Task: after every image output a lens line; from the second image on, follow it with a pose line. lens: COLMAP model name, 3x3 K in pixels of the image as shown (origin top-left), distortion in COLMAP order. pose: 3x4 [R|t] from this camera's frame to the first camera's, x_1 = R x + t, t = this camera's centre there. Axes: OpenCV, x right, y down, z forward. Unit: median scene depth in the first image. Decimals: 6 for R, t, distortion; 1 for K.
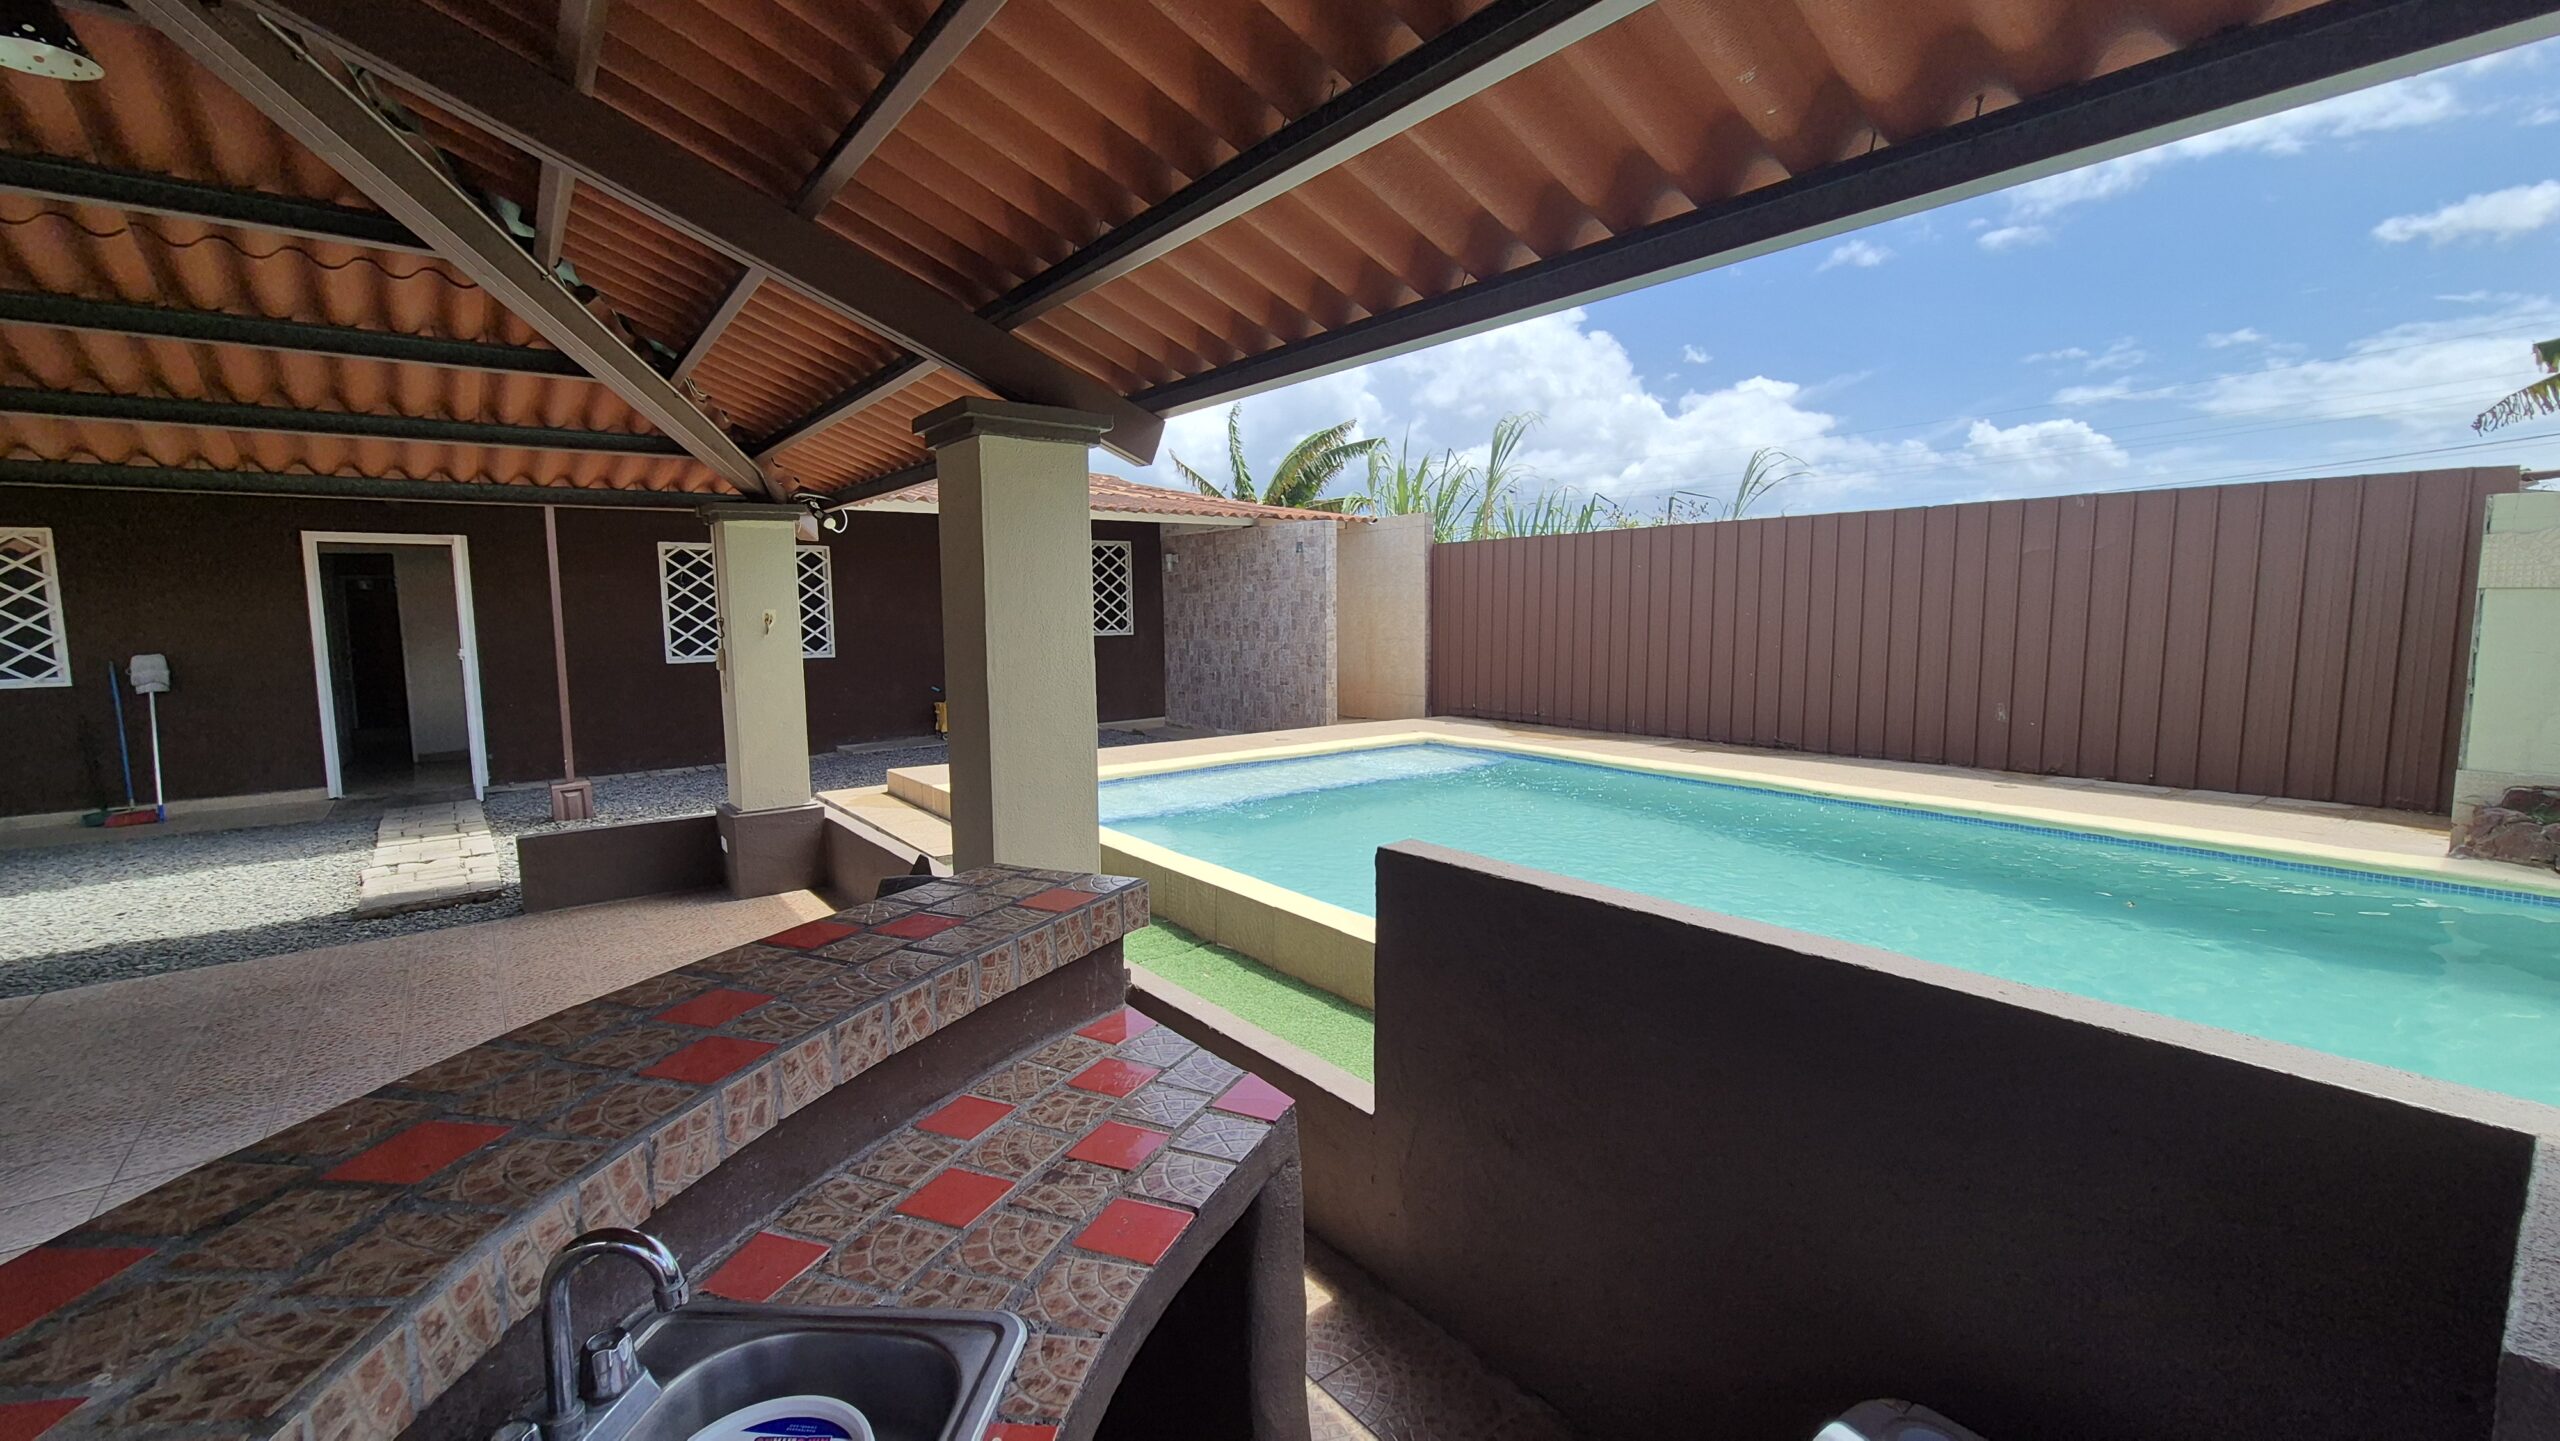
lens RADIAL K [[1049.9, 0, 1291.3], [0, 1049.9, 713.7], [0, 0, 1]] dist [-0.001845, 0.000185]
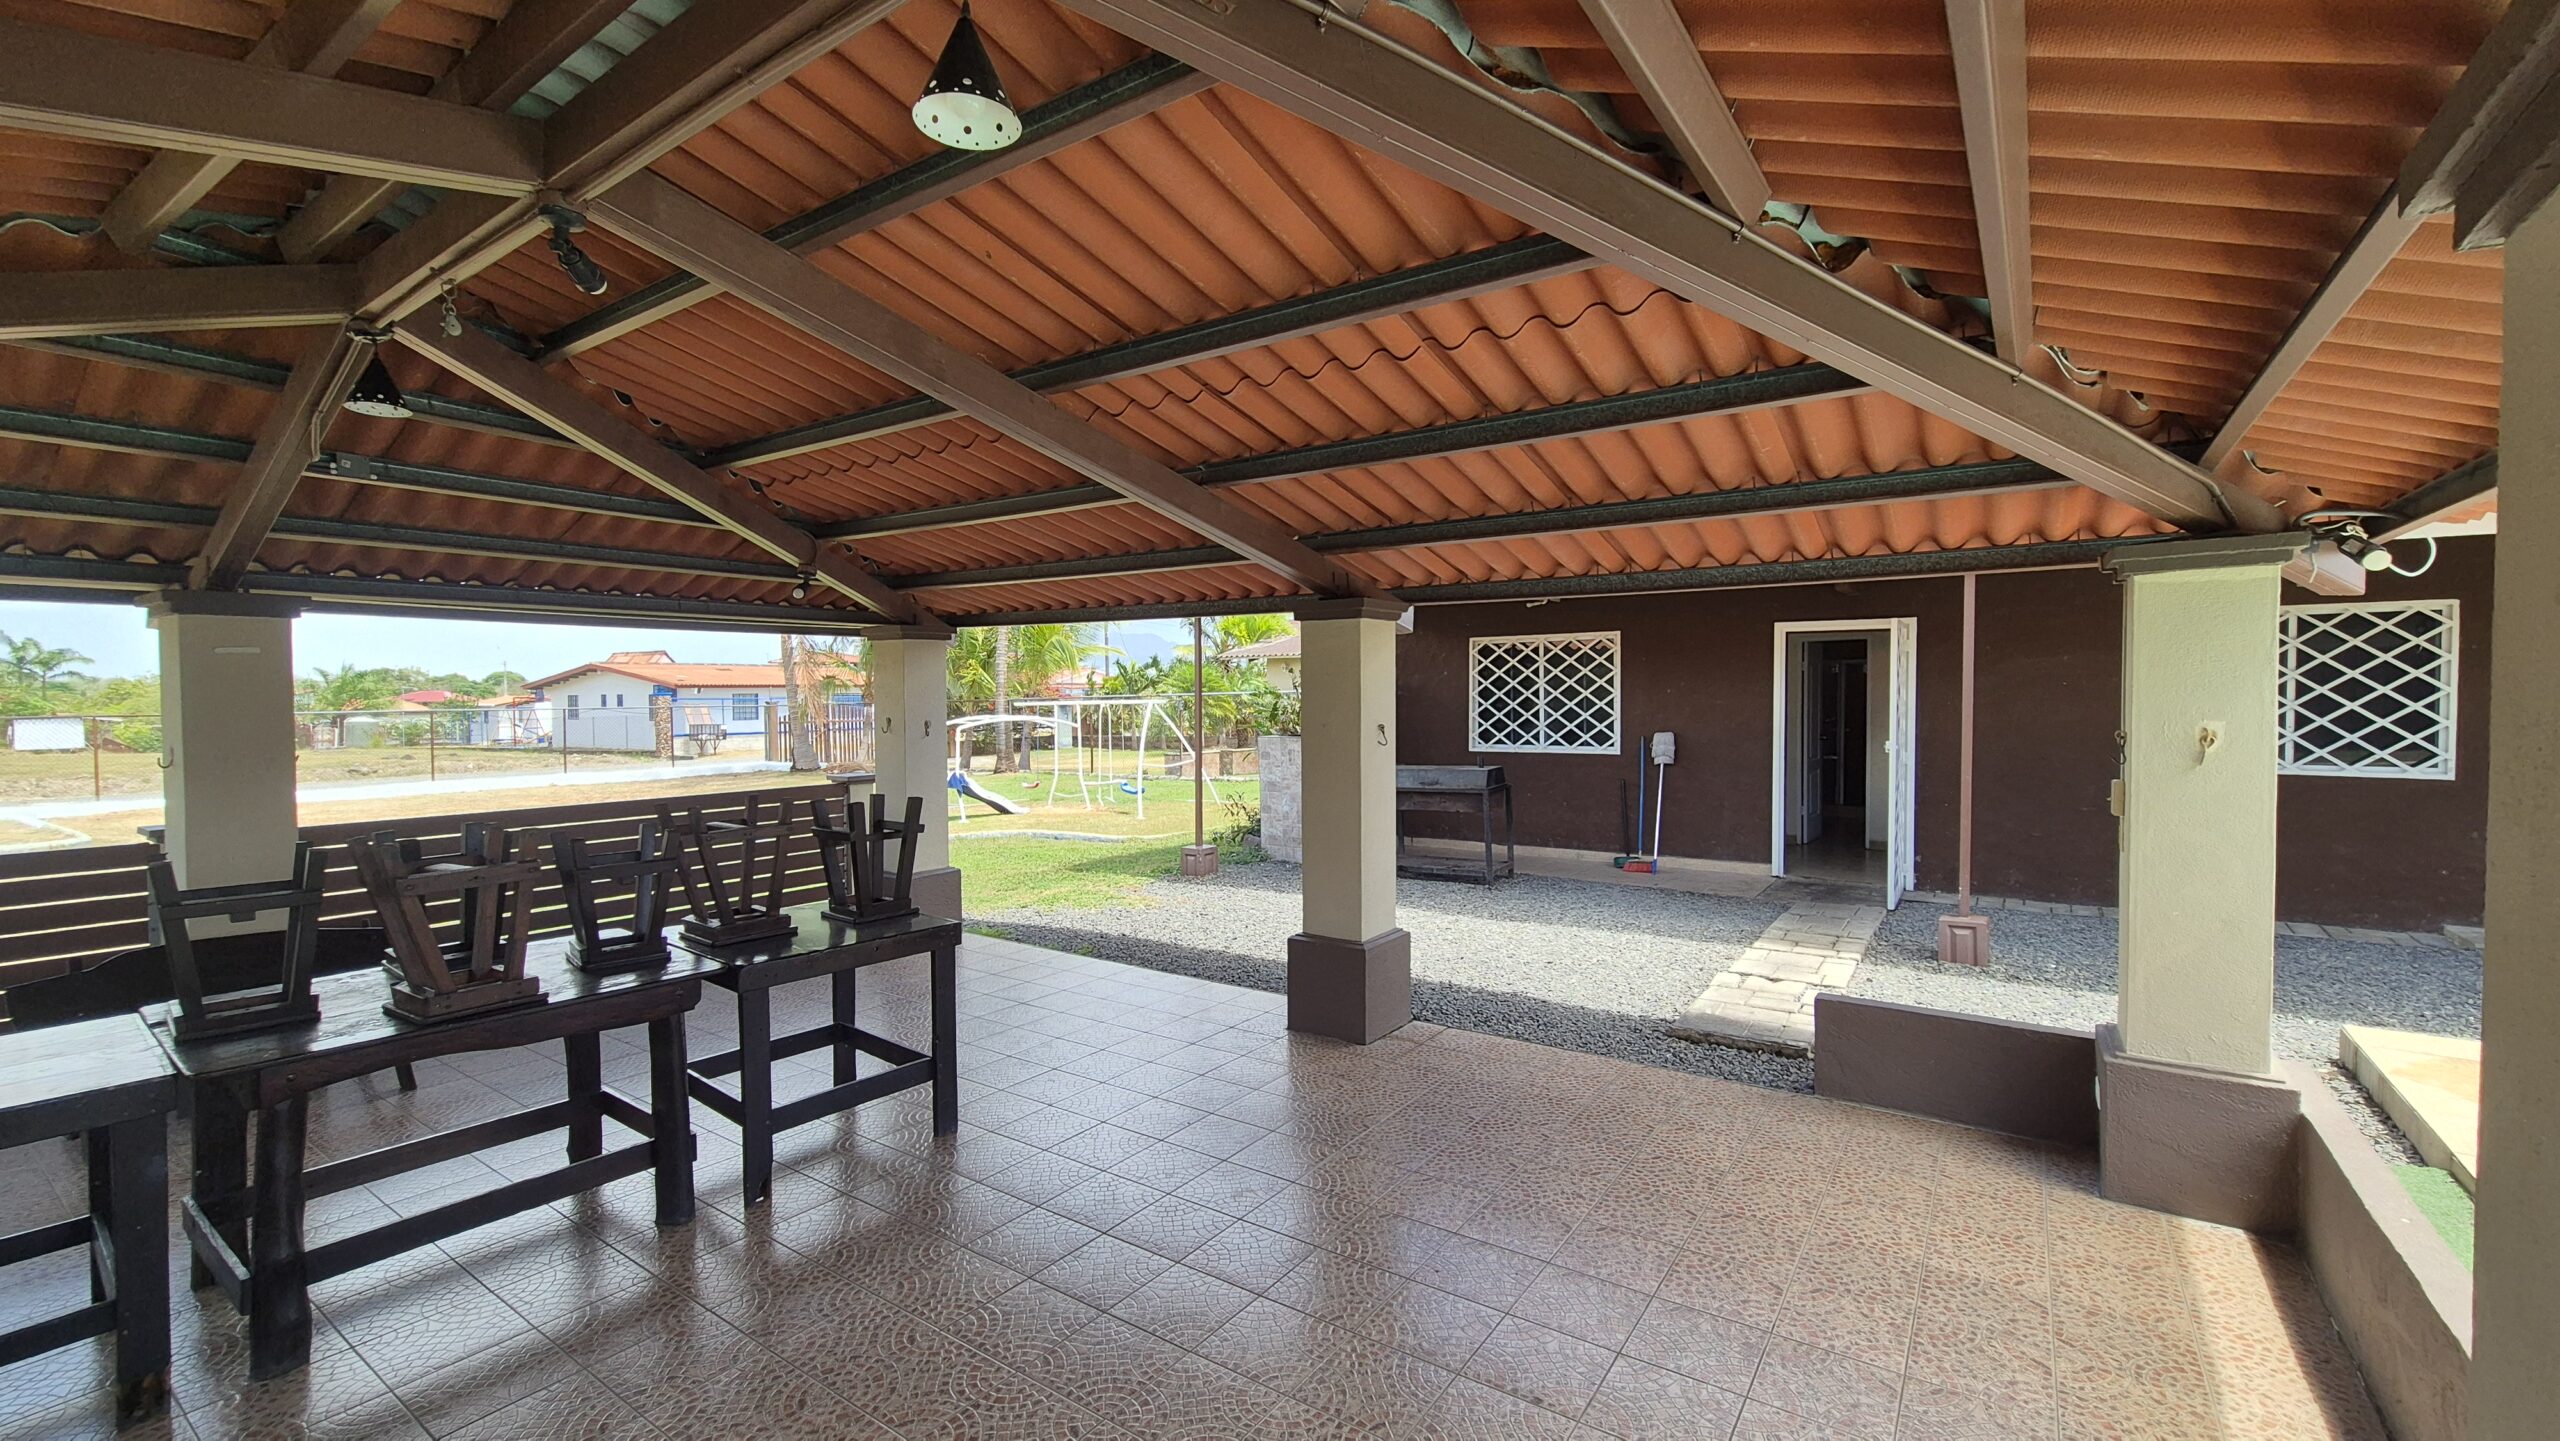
lens RADIAL K [[1063.3, 0, 1279.7], [0, 1063.3, 716.8], [0, 0, 1]] dist [0.000350, 0.000185]
pose [[0.292342, 0.030989, -0.955811, -0.310125], [-0.096696, 0.995310, 0.002694, -0.189529], [0.951413, 0.091635, 0.293968, 1.216569]]
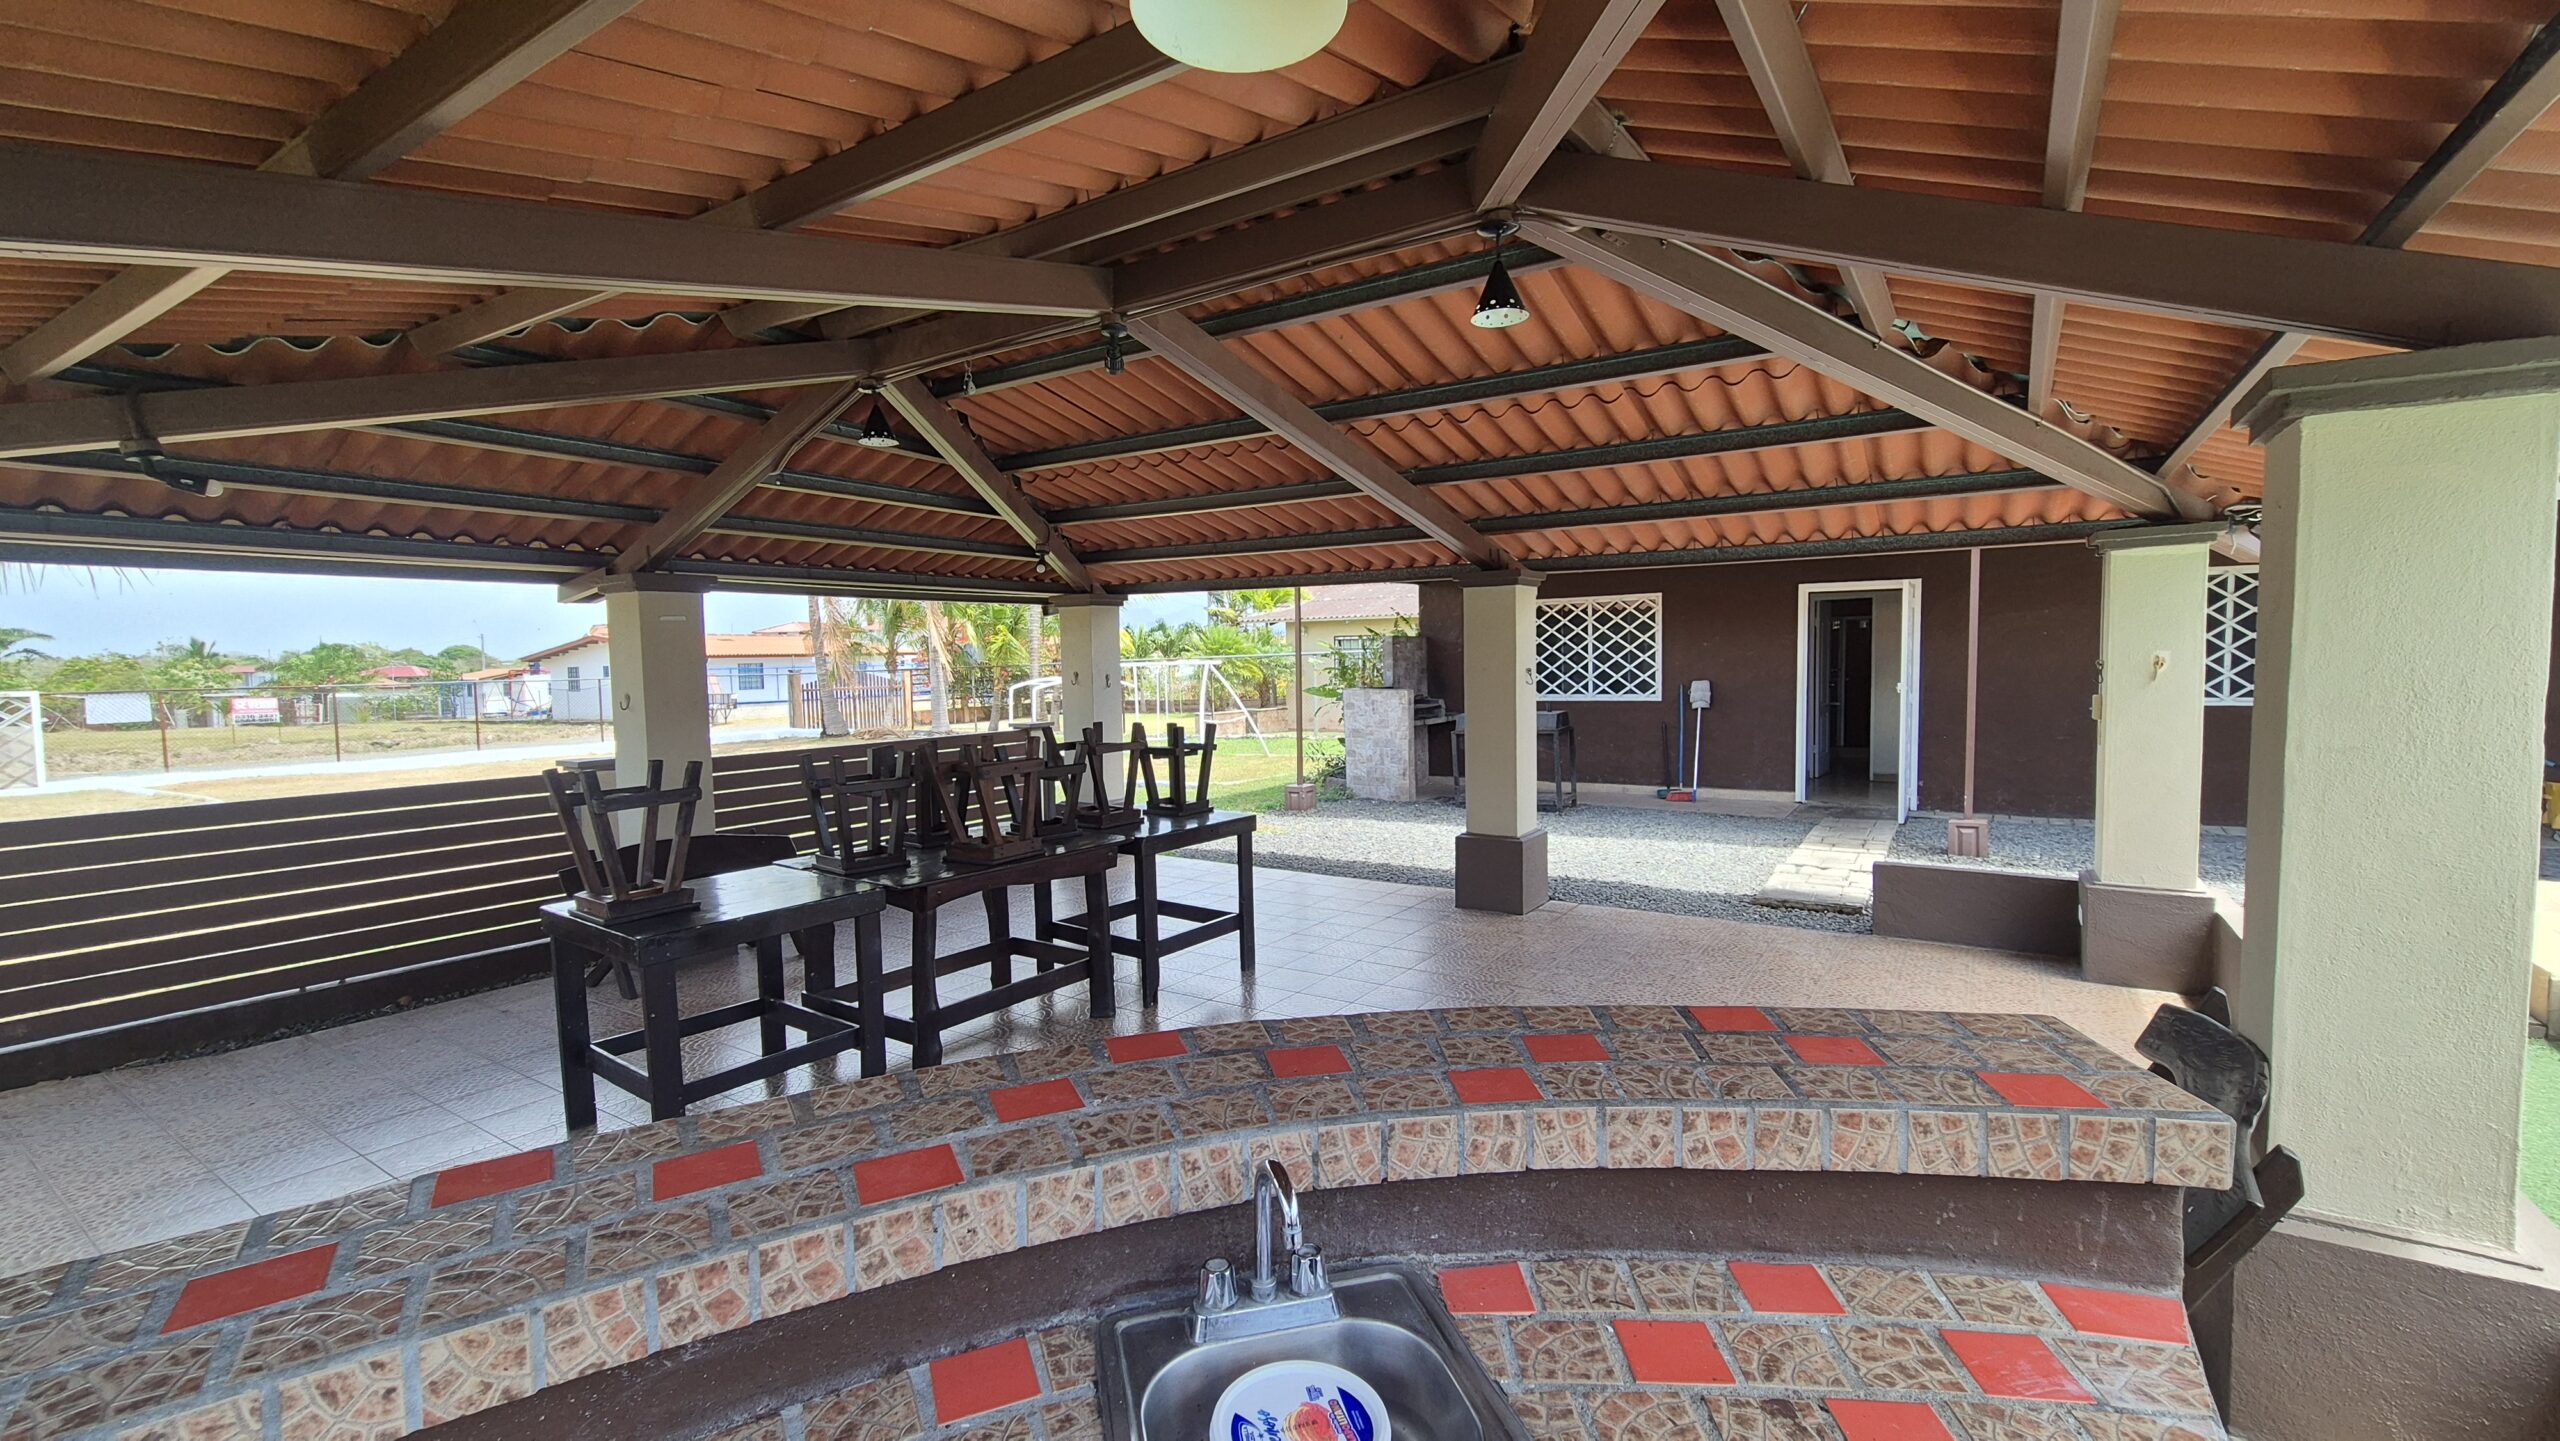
lens RADIAL K [[1049.9, 0, 1291.3], [0, 1049.9, 713.7], [0, 0, 1]] dist [-0.001845, 0.000185]
pose [[0.315261, 0.057131, -0.947284, 0.294745], [-0.084480, 0.995913, 0.031949, -0.061422], [0.945237, 0.069955, 0.318799, 0.275753]]
